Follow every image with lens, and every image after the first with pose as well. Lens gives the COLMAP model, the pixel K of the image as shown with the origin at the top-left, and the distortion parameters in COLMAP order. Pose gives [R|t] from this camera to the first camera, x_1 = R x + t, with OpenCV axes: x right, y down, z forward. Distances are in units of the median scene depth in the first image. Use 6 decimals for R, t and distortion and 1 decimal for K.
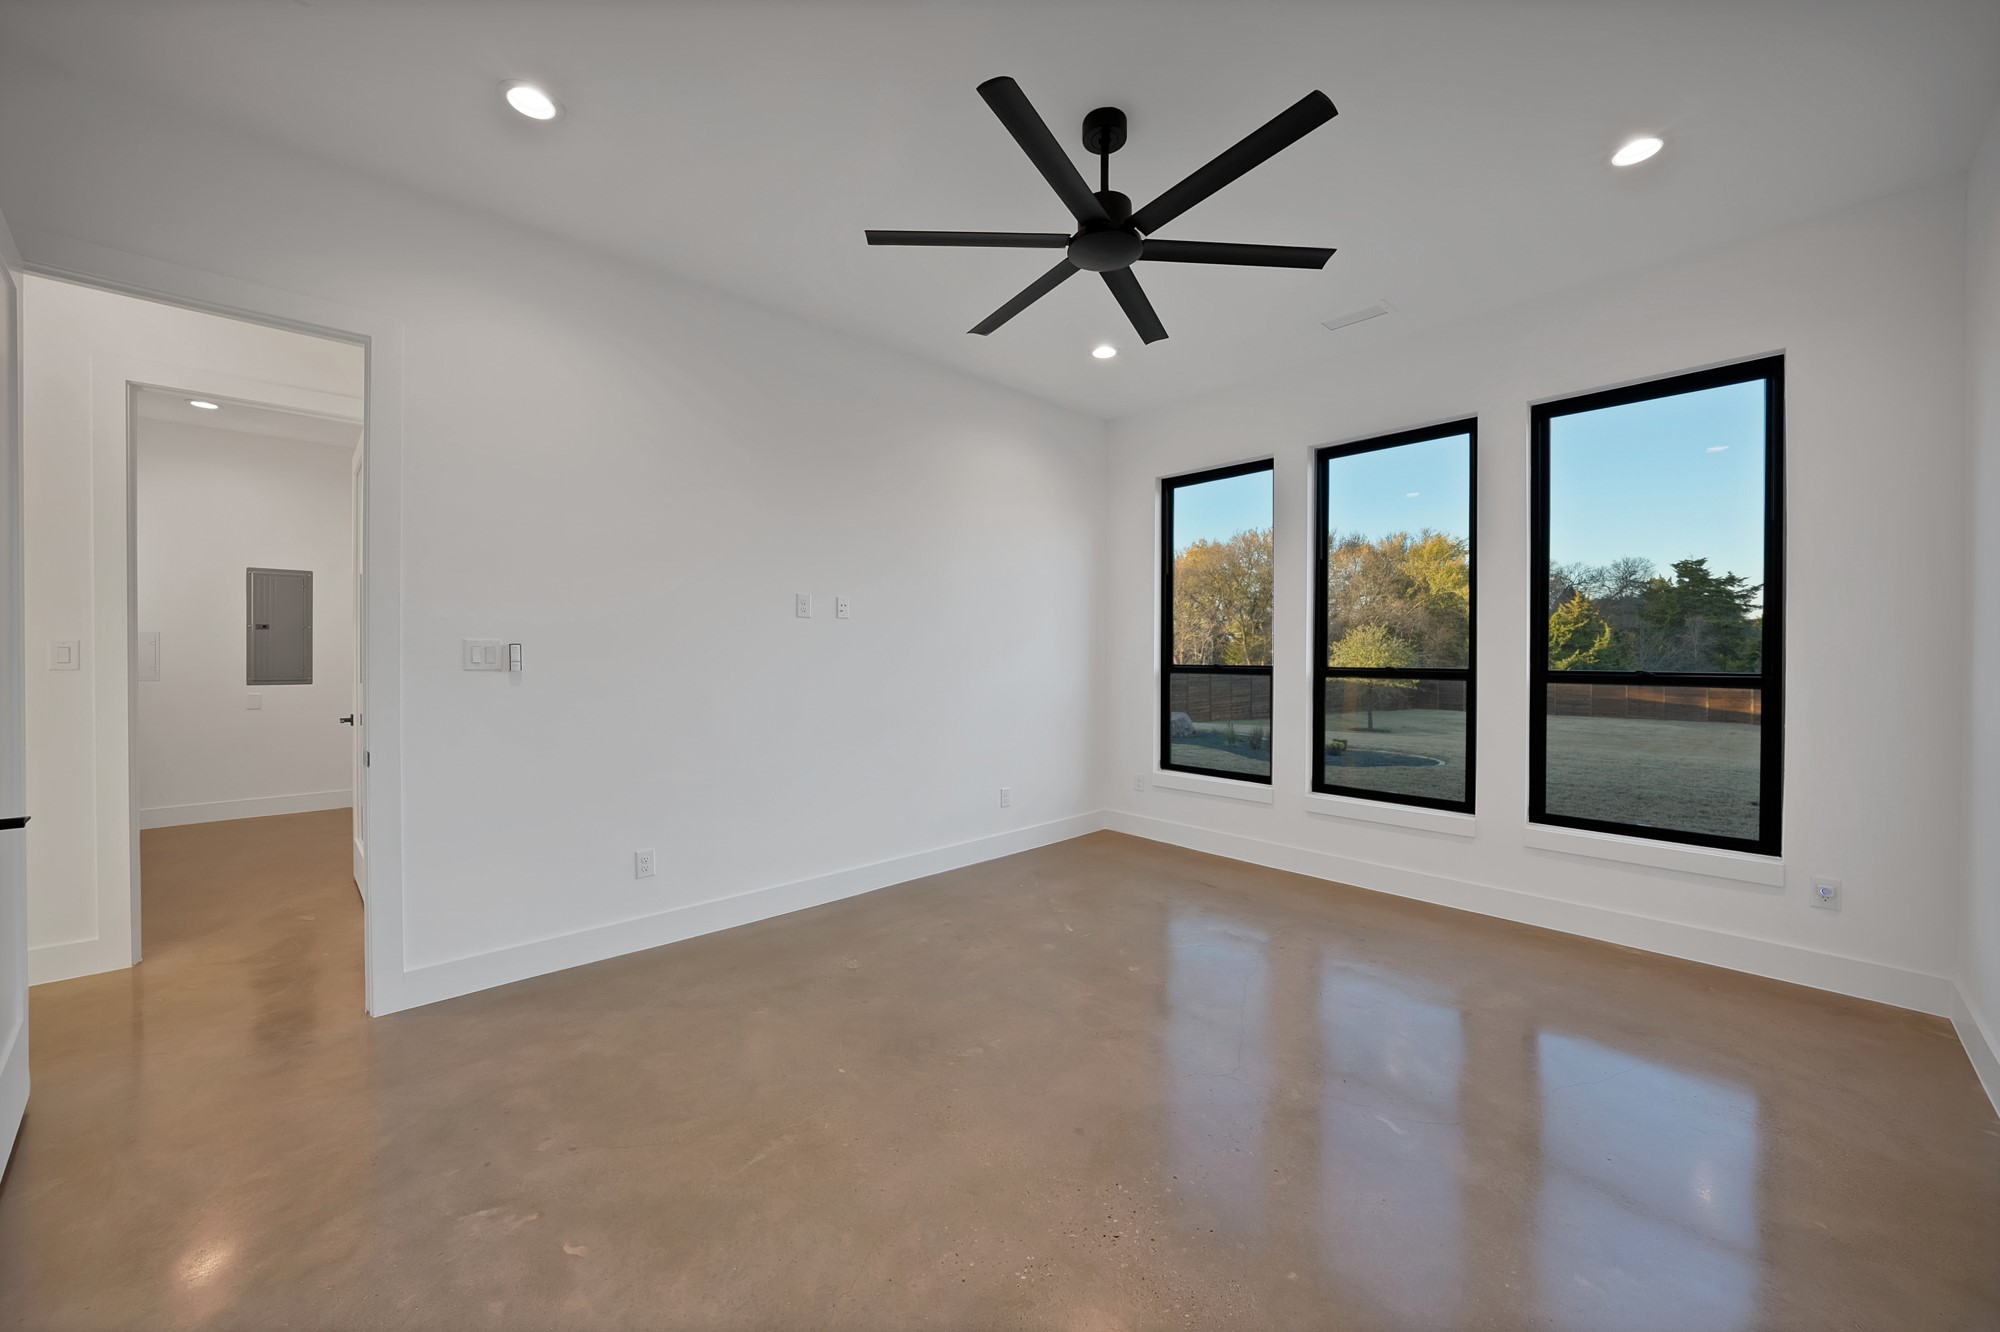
lens RADIAL K [[730.7, 0, 967.2], [0, 730.7, 643.6], [0, 0, 1]] dist [-0.008657, 0.000100]
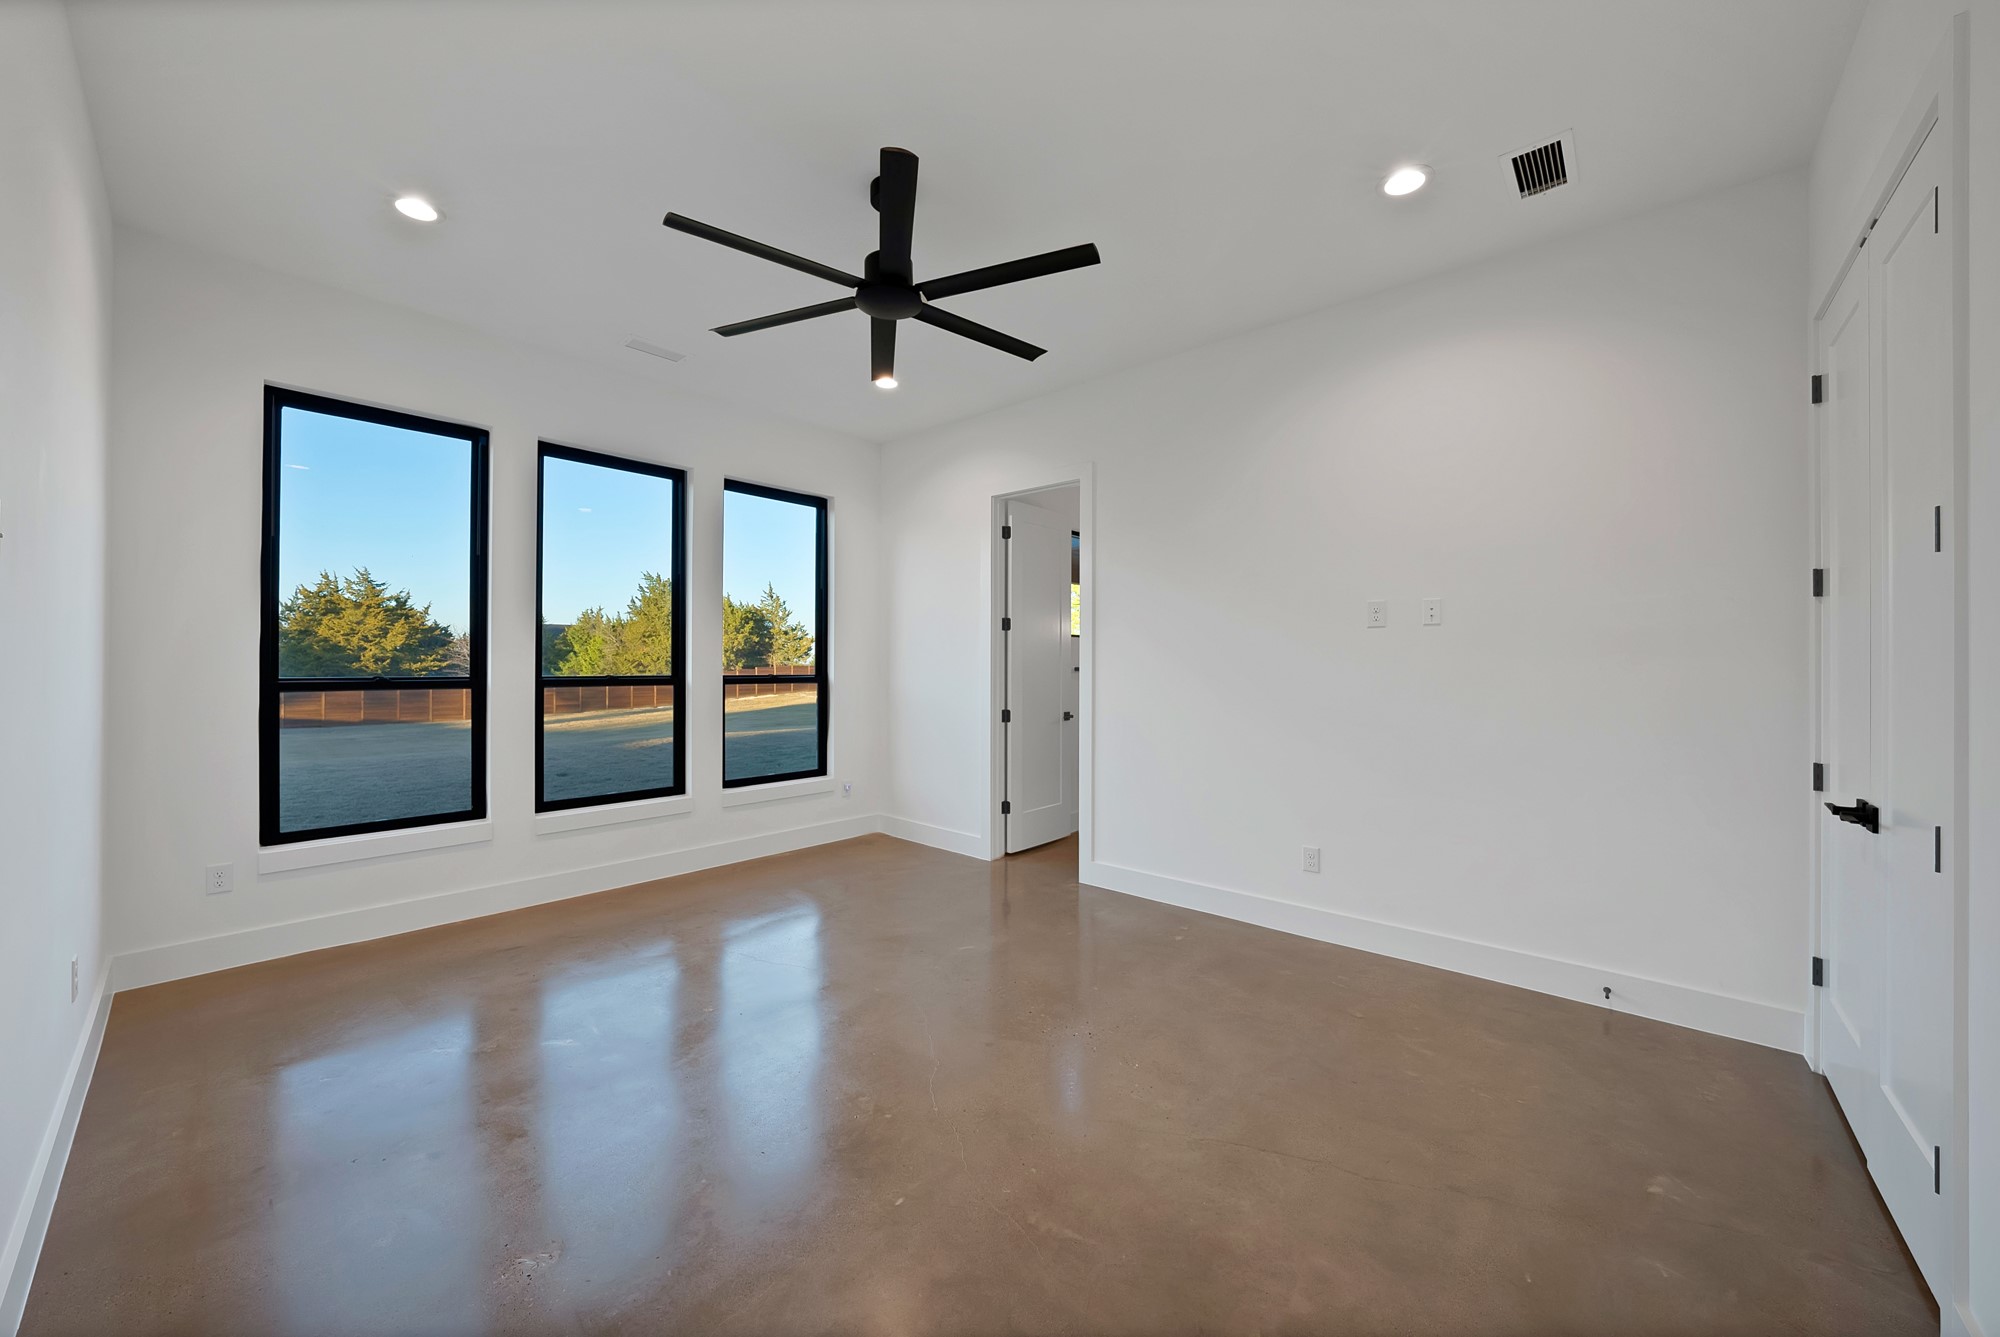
lens RADIAL K [[714.5, 0, 1004.1], [0, 714.5, 657.9], [0, 0, 1]] dist [-0.011125, 0.002855]
pose [[-0.074593, -0.000320, 0.997214, -0.428423], [-0.016220, 0.999868, -0.000893, -0.004210], [-0.997082, -0.016241, -0.074588, 0.424728]]
